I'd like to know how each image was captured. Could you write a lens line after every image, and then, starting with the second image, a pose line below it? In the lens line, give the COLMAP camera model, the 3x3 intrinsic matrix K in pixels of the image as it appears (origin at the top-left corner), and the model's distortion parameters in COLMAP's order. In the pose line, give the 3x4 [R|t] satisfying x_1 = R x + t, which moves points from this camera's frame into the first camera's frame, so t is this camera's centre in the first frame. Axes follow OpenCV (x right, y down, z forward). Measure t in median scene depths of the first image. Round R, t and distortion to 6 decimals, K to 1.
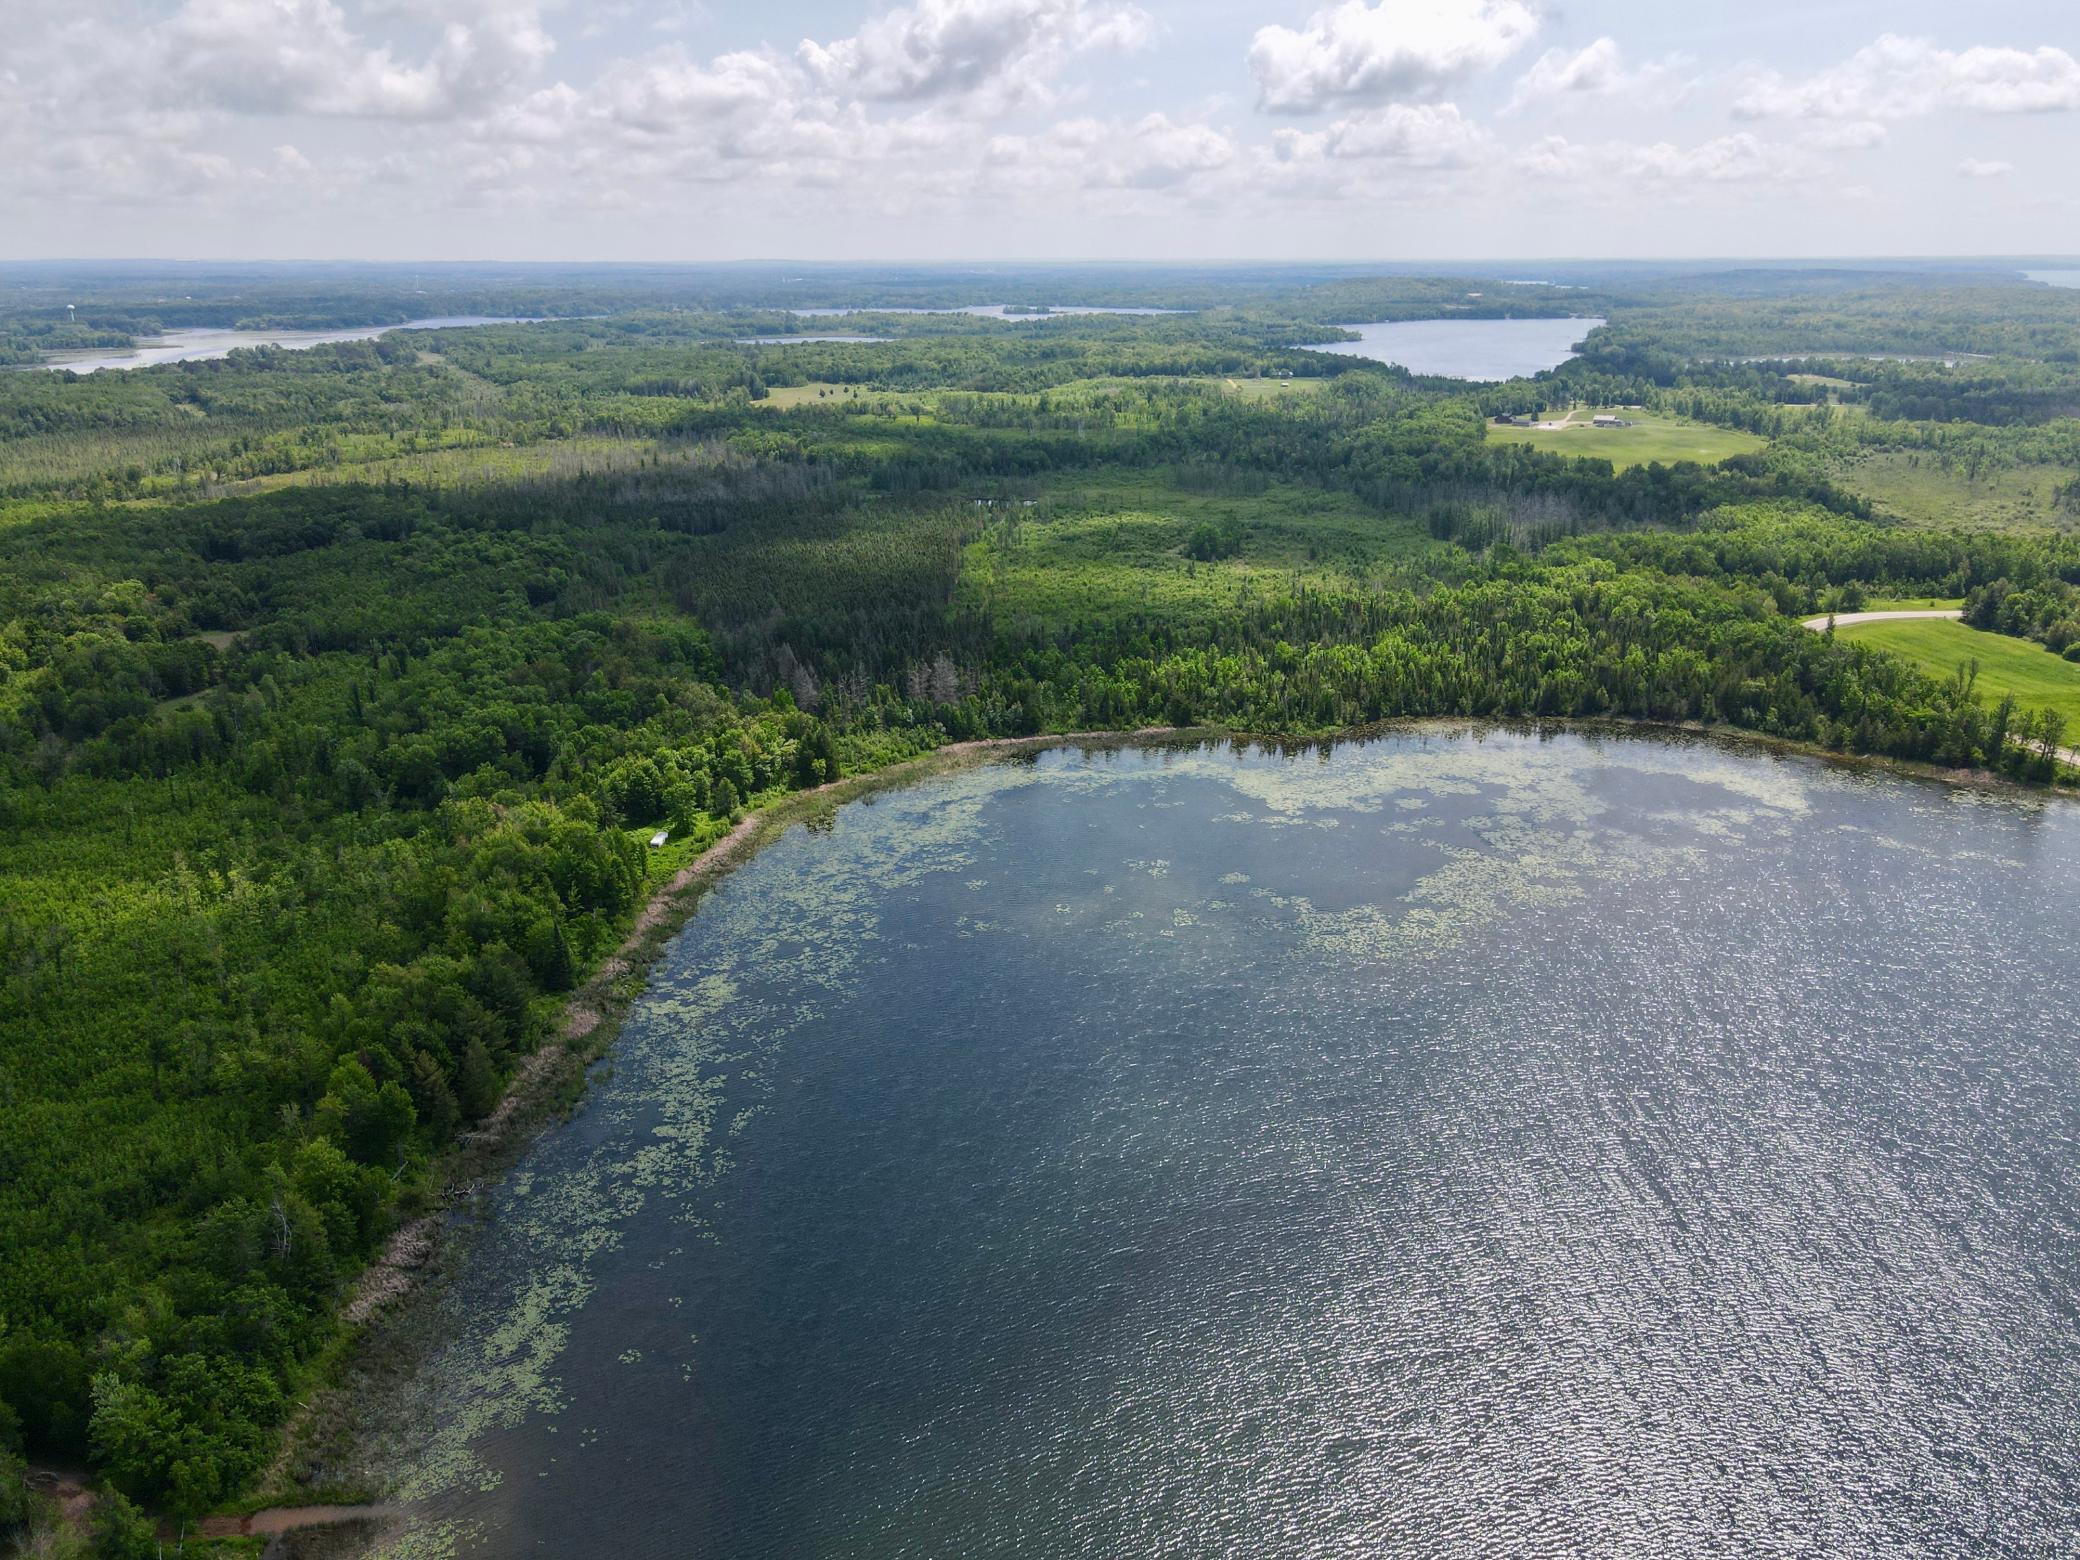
lens RADIAL K [[1526.7, 0, 1033.2], [0, 1526.7, 781.6], [0, 0, 1]] dist [0.010786, 0.008658]
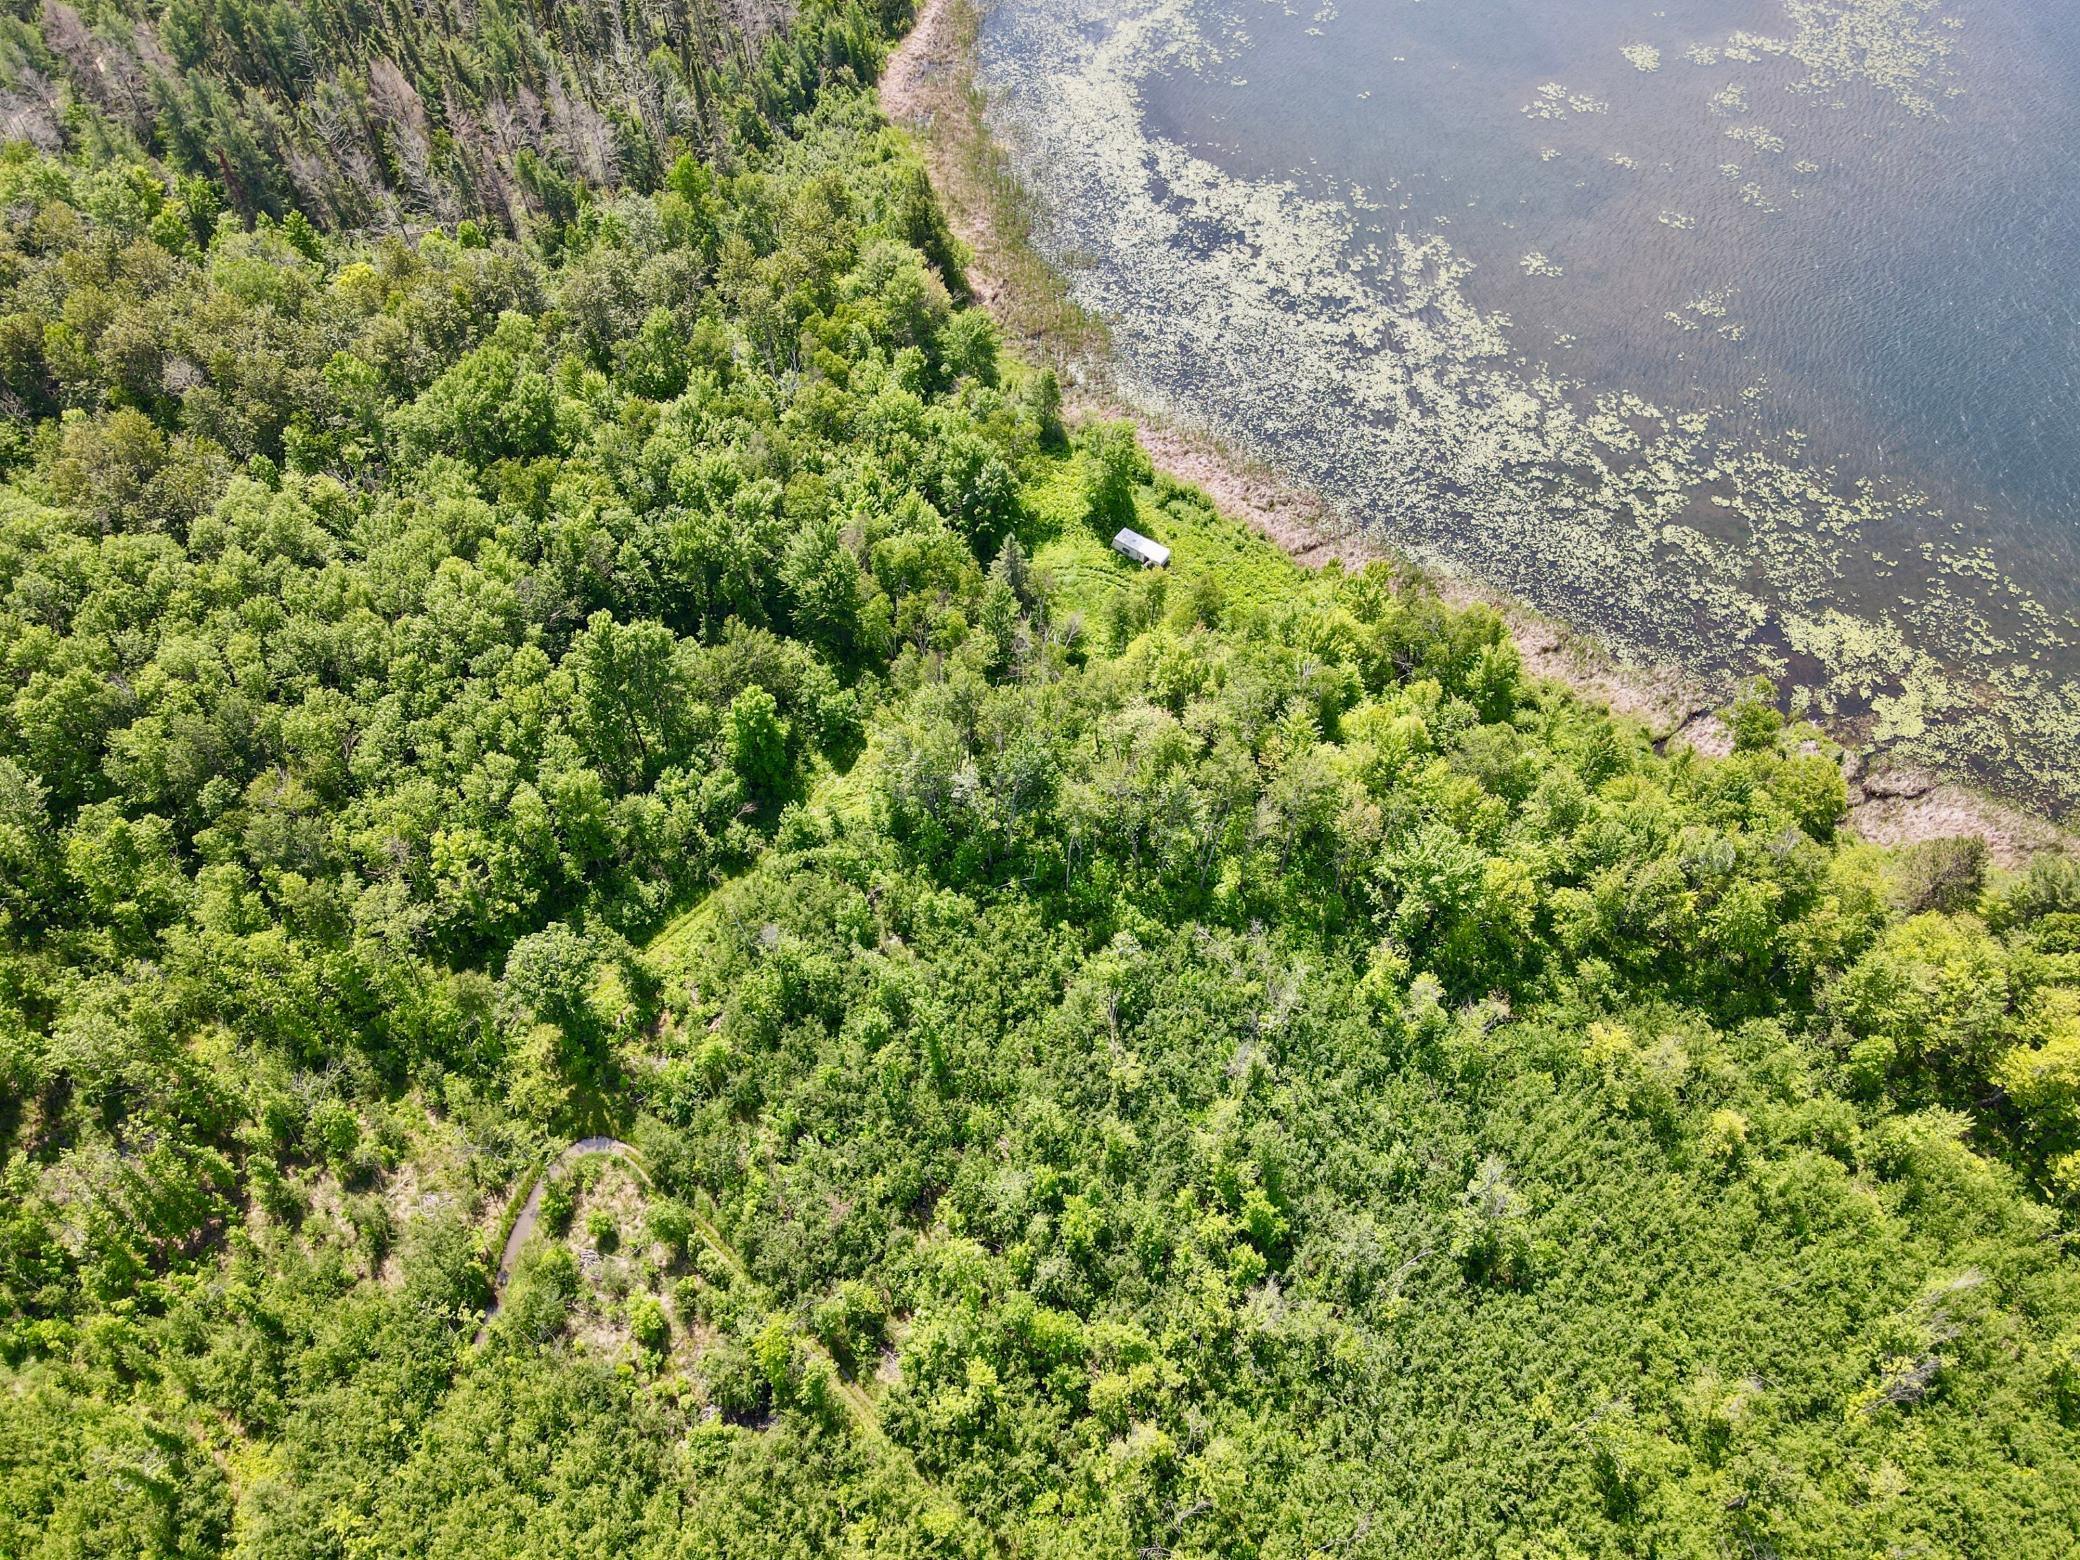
lens RADIAL K [[1526.7, 0, 1032.0], [0, 1526.7, 767.1], [0, 0, 1]] dist [0.010786, 0.008658]
pose [[0.487048, -0.704359, 0.516394, -0.508826], [0.280727, 0.686142, 0.671120, -0.224435], [-0.827029, -0.181902, 0.531916, 0.695464]]
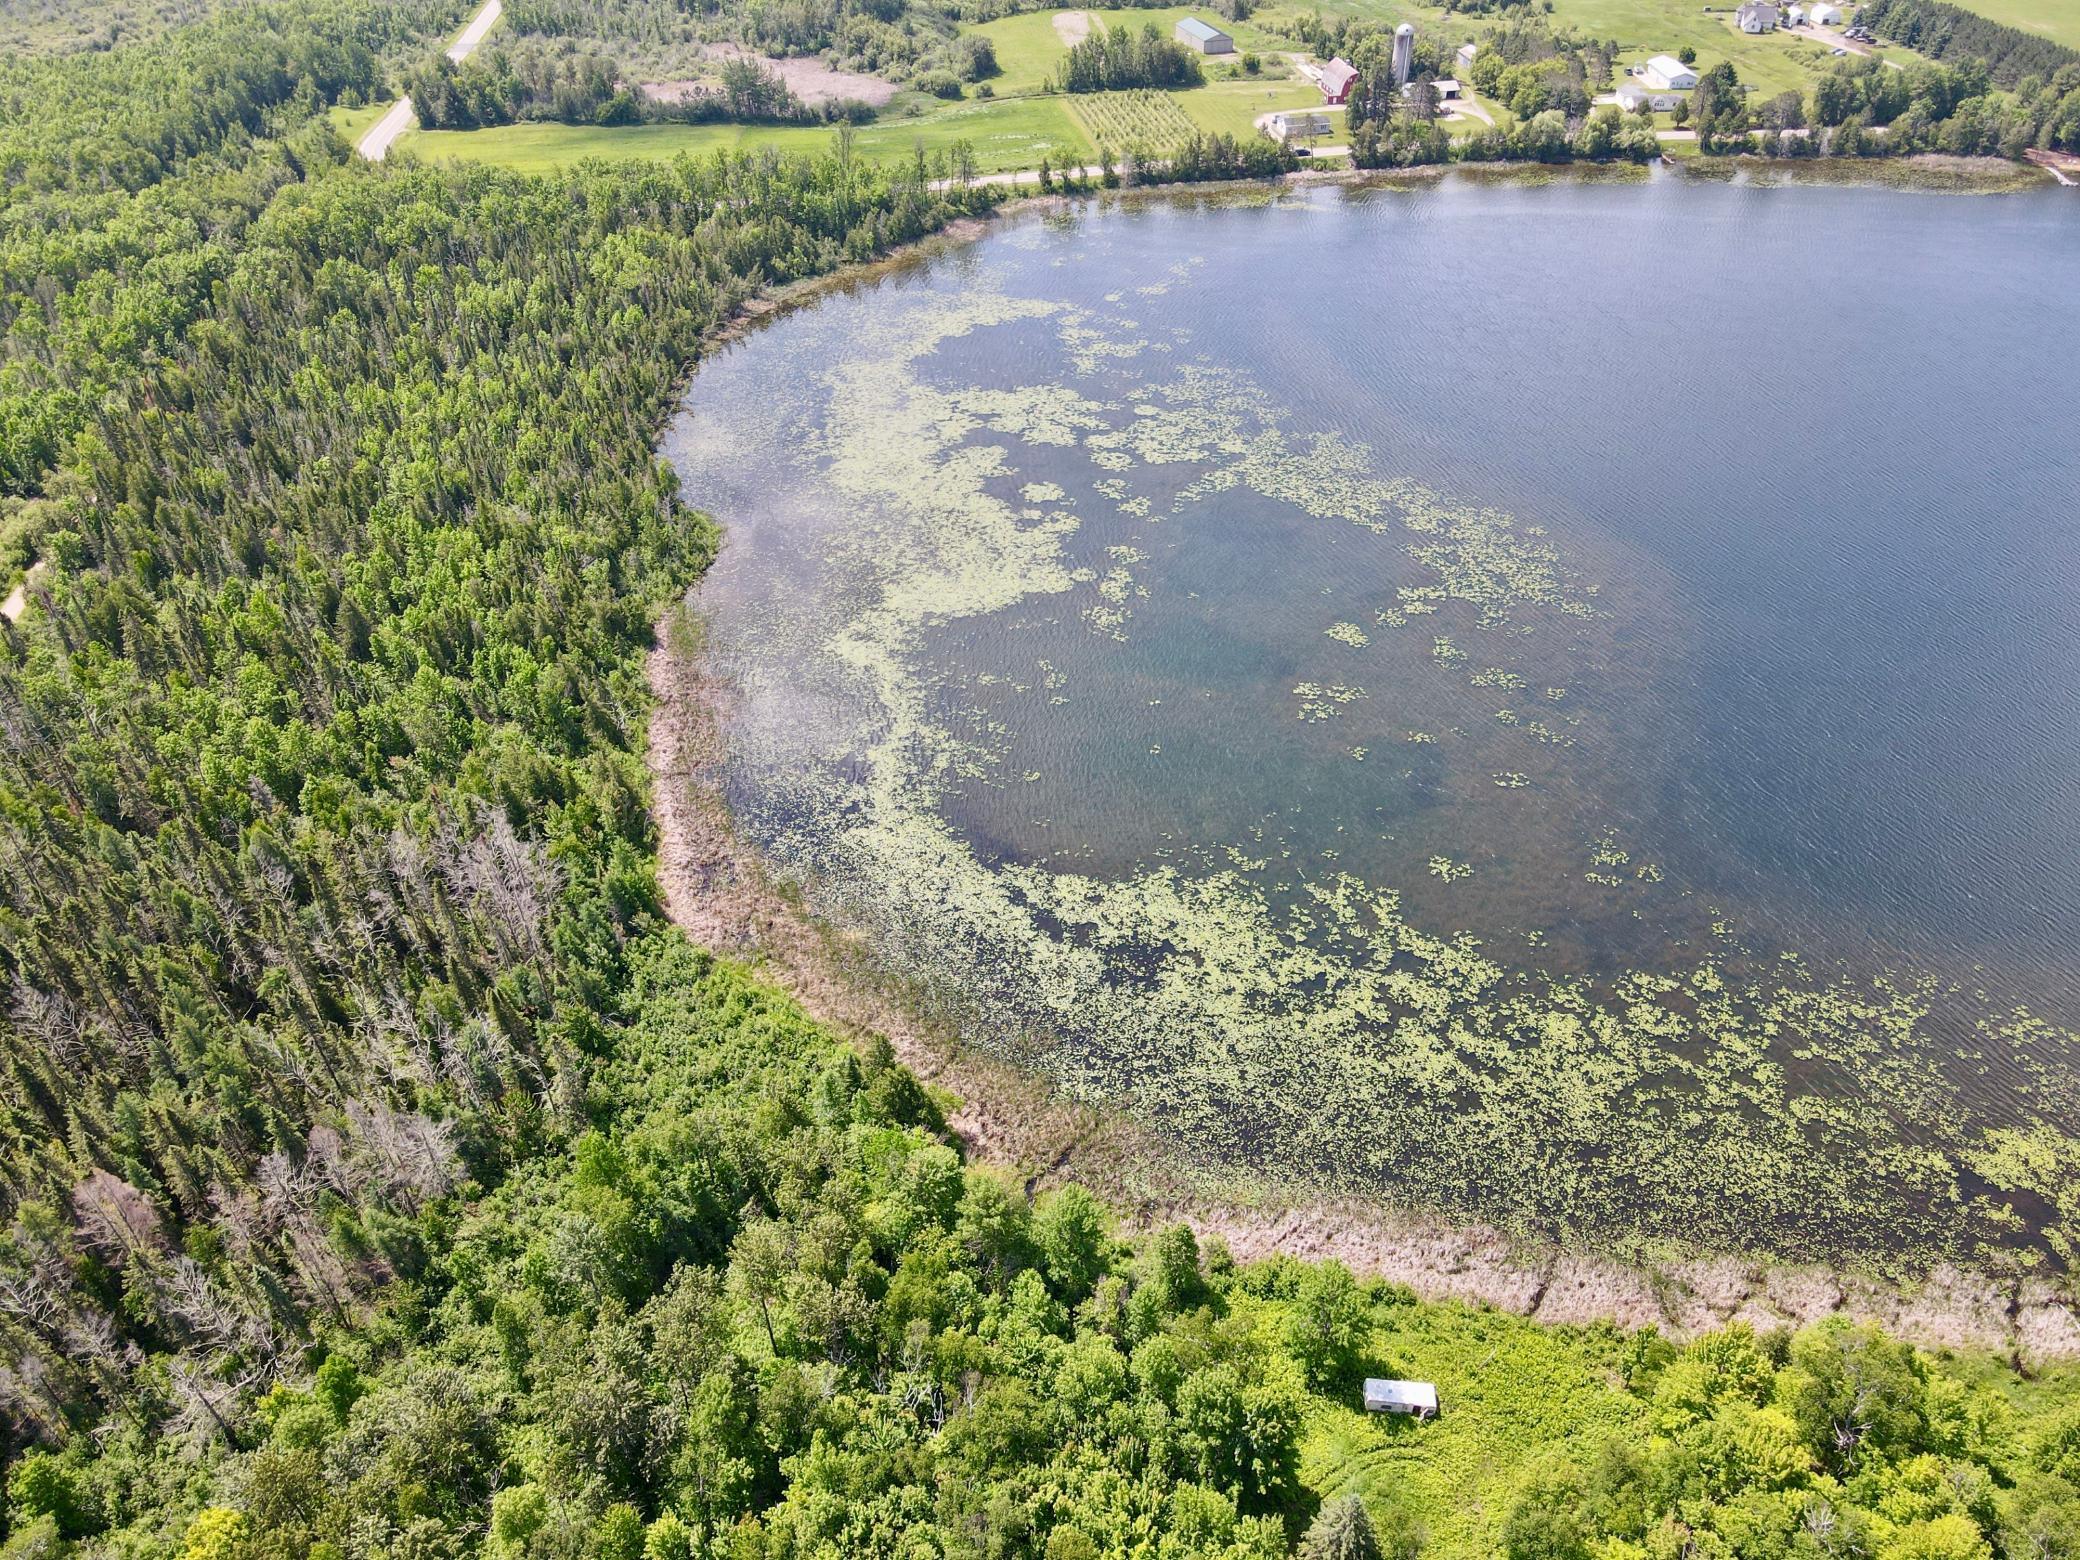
lens RADIAL K [[1526.7, 0, 1038.3], [0, 1526.7, 775.6], [0, 0, 1]] dist [0.010786, 0.008658]
pose [[-0.019820, -0.602946, 0.797536, -0.416860], [0.329857, 0.749085, 0.574514, -0.302114], [-0.943823, 0.274460, 0.184039, 0.888199]]
